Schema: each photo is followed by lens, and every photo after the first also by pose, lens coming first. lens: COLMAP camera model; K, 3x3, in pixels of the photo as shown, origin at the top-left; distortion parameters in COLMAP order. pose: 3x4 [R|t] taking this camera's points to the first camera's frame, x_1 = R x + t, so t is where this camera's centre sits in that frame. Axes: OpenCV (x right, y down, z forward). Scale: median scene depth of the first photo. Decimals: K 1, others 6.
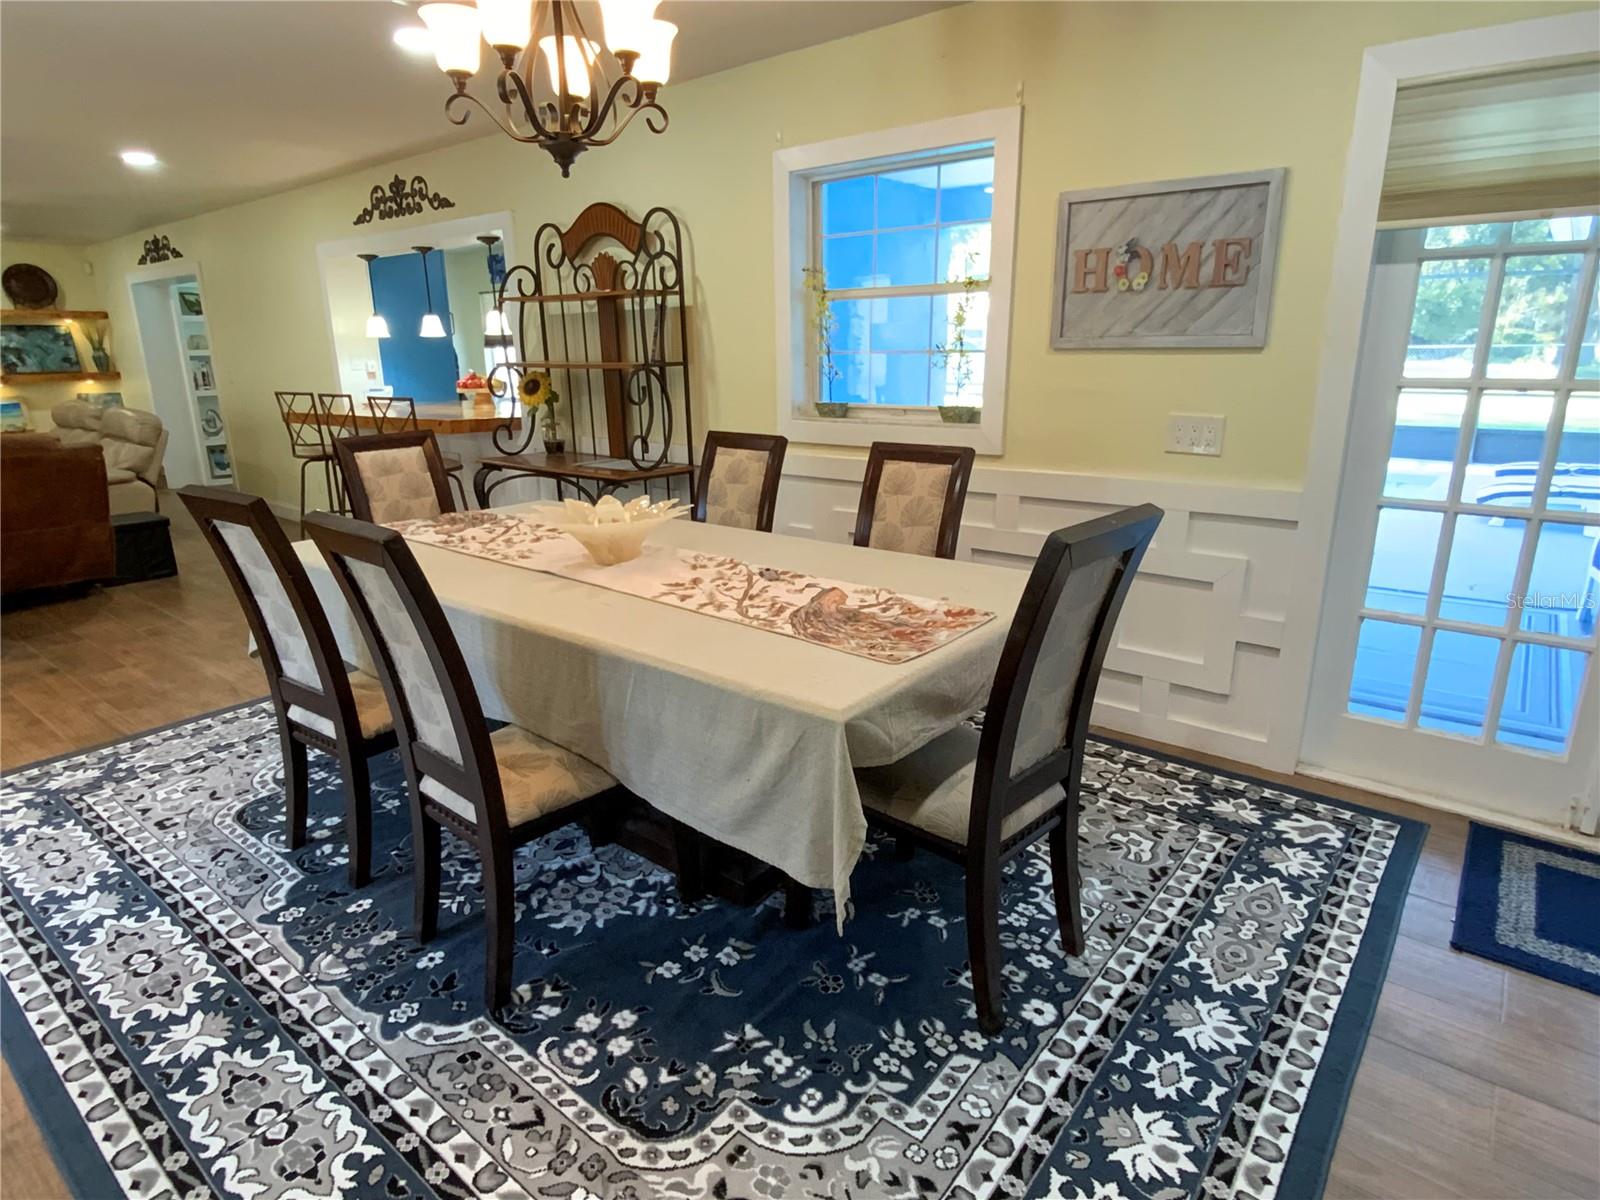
lens RADIAL K [[892.0, 0, 792.3], [0, 892.0, 602.3], [0, 0, 1]] dist [-0.002391, -0.000122]
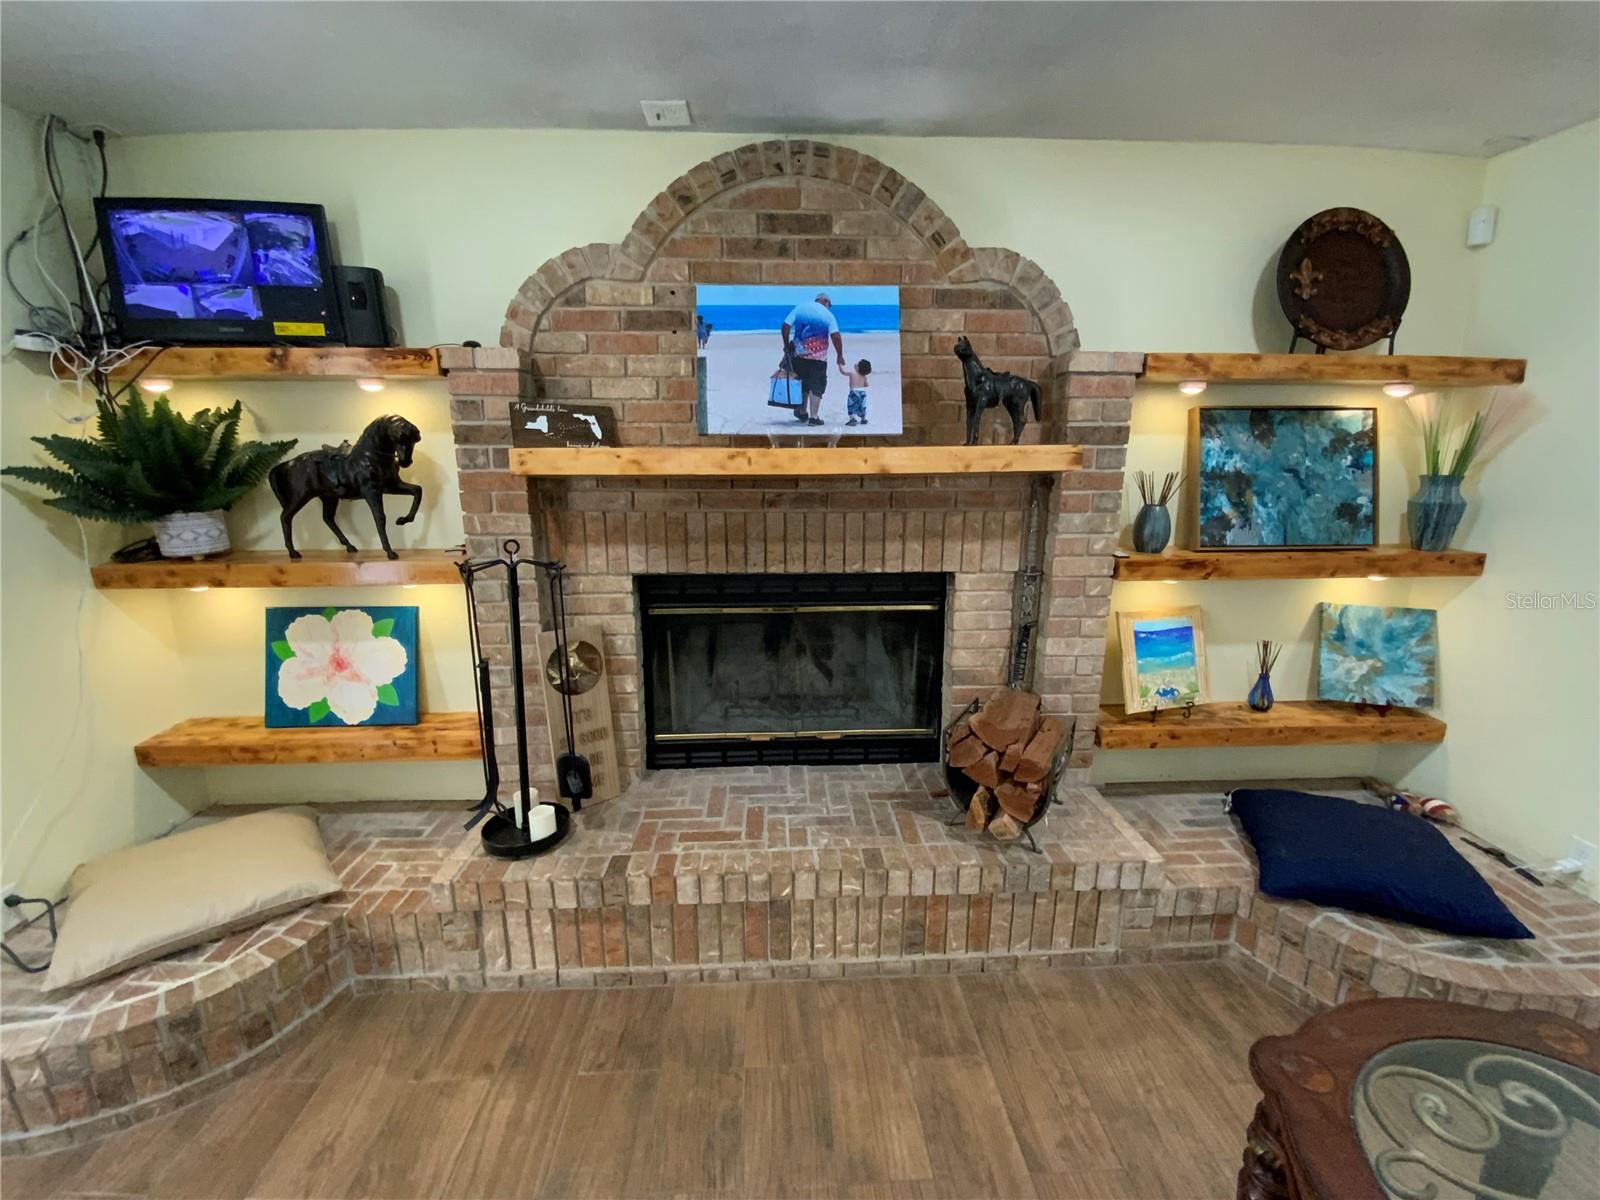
lens RADIAL K [[640.7, 0, 796.5], [0, 640.7, 605.9], [0, 0, 1]] dist [-0.006470, -0.002259]
pose [[0.667613, 0.181274, -0.722103, -3.072147], [-0.210680, 0.976260, 0.050295, -0.822575], [0.714077, 0.118555, 0.689955, 2.768664]]
